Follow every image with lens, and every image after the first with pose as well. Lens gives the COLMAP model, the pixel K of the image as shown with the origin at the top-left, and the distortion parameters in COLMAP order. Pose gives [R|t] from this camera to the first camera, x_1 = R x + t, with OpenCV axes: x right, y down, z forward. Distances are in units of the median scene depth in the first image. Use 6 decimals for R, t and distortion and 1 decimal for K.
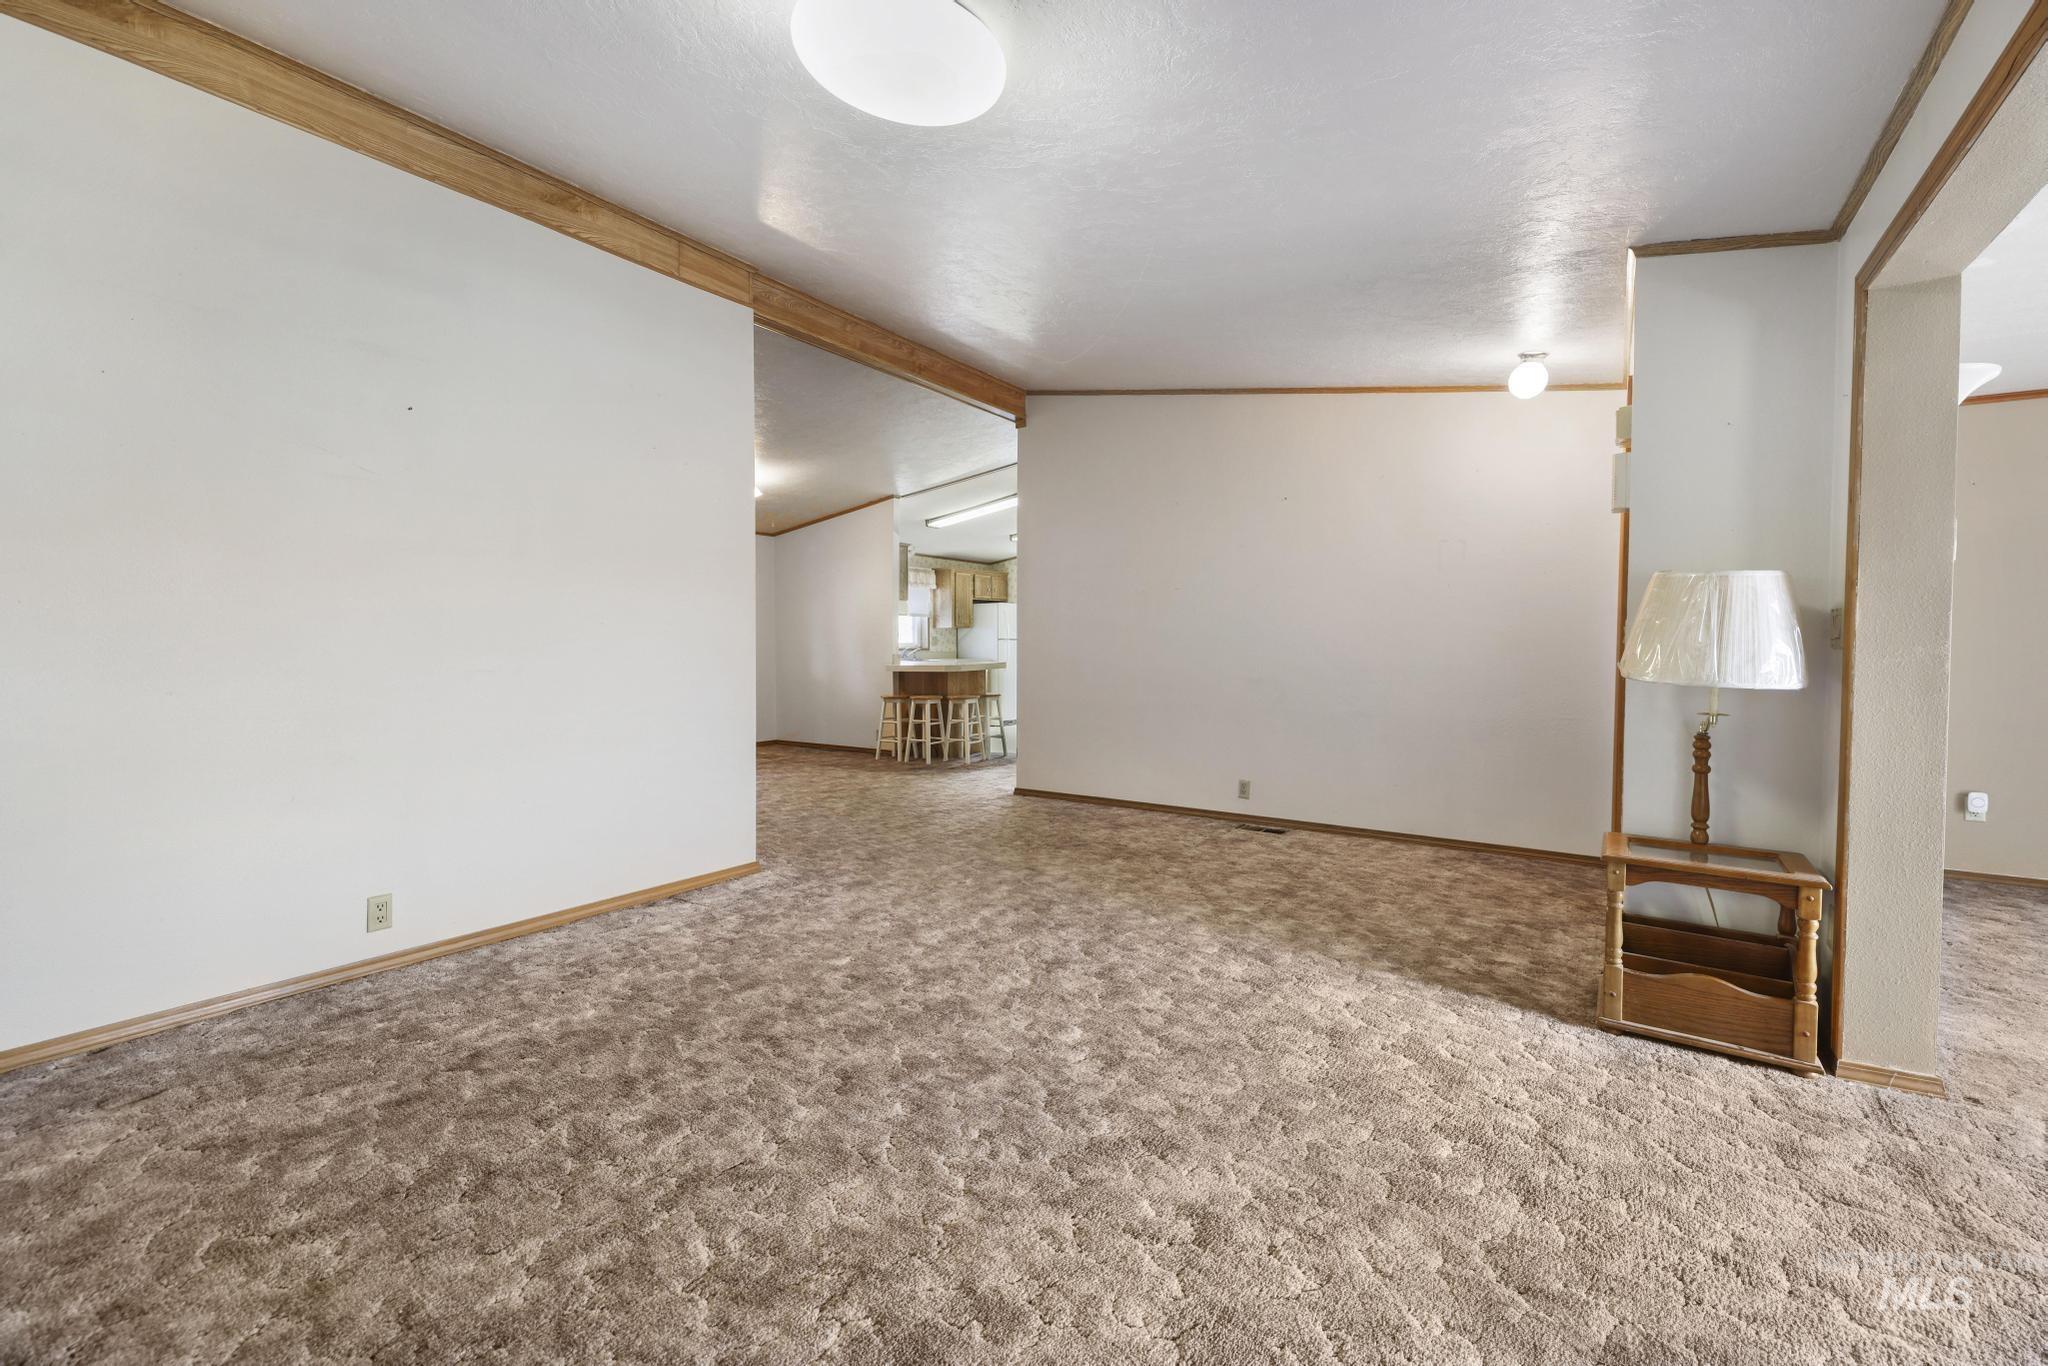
lens RADIAL K [[853.2, 0, 1028.3], [0, 853.2, 672.4], [0, 0, 1]] dist [0.018033, -0.000084]
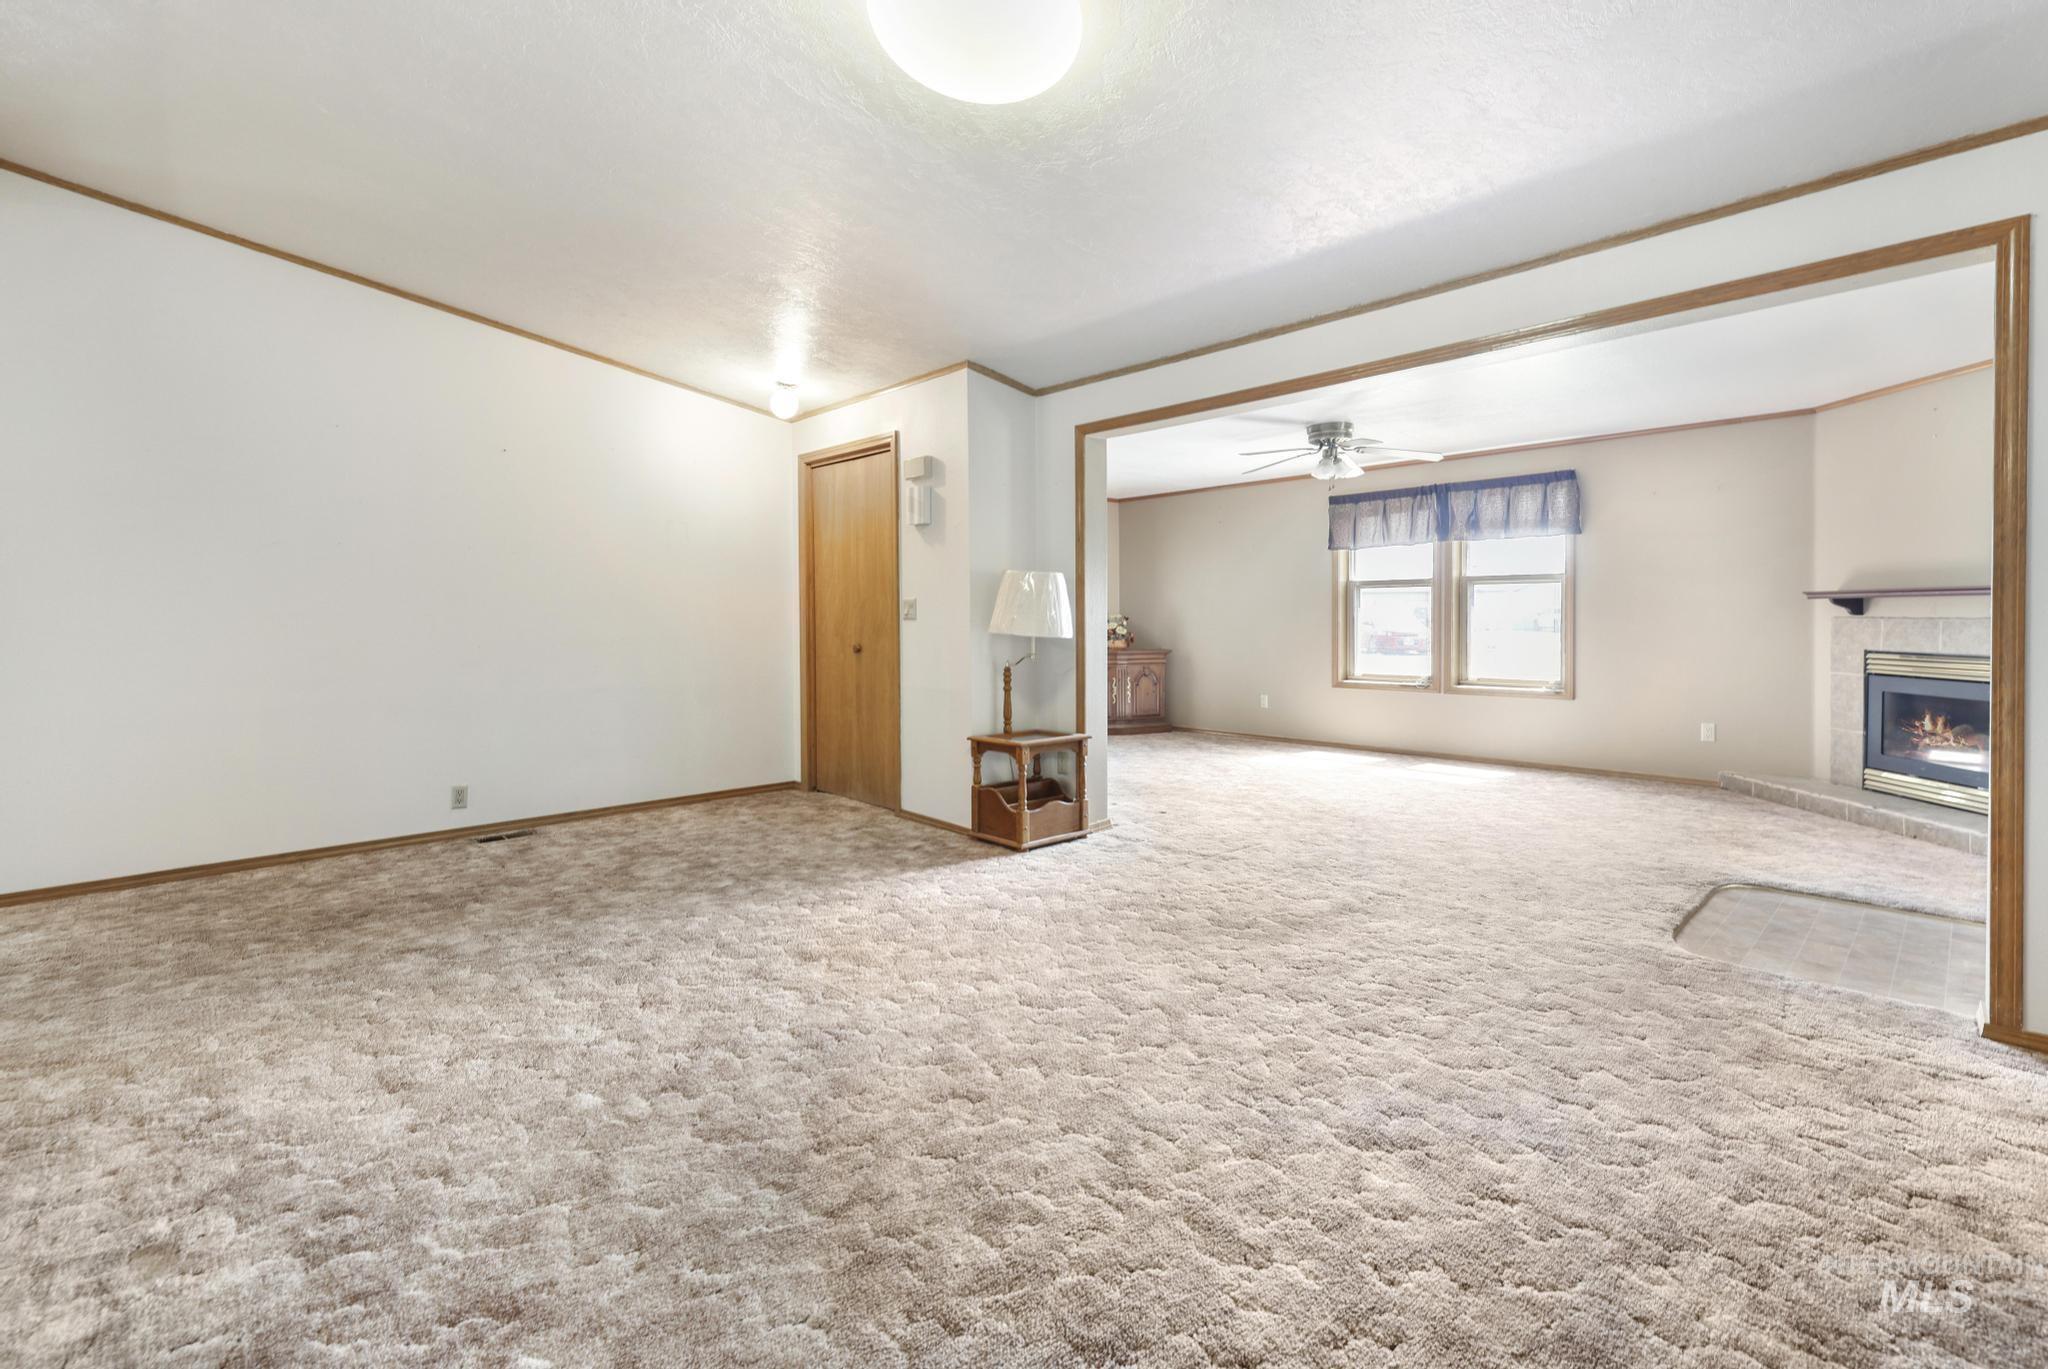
lens RADIAL K [[894.0, 0, 1013.3], [0, 894.0, 645.3], [0, 0, 1]] dist [0.012514, -0.000190]
pose [[0.233543, -0.034722, 0.971726, -0.936544], [0.039217, 0.998885, 0.026267, -0.017886], [-0.971555, 0.031973, 0.234644, 0.598770]]
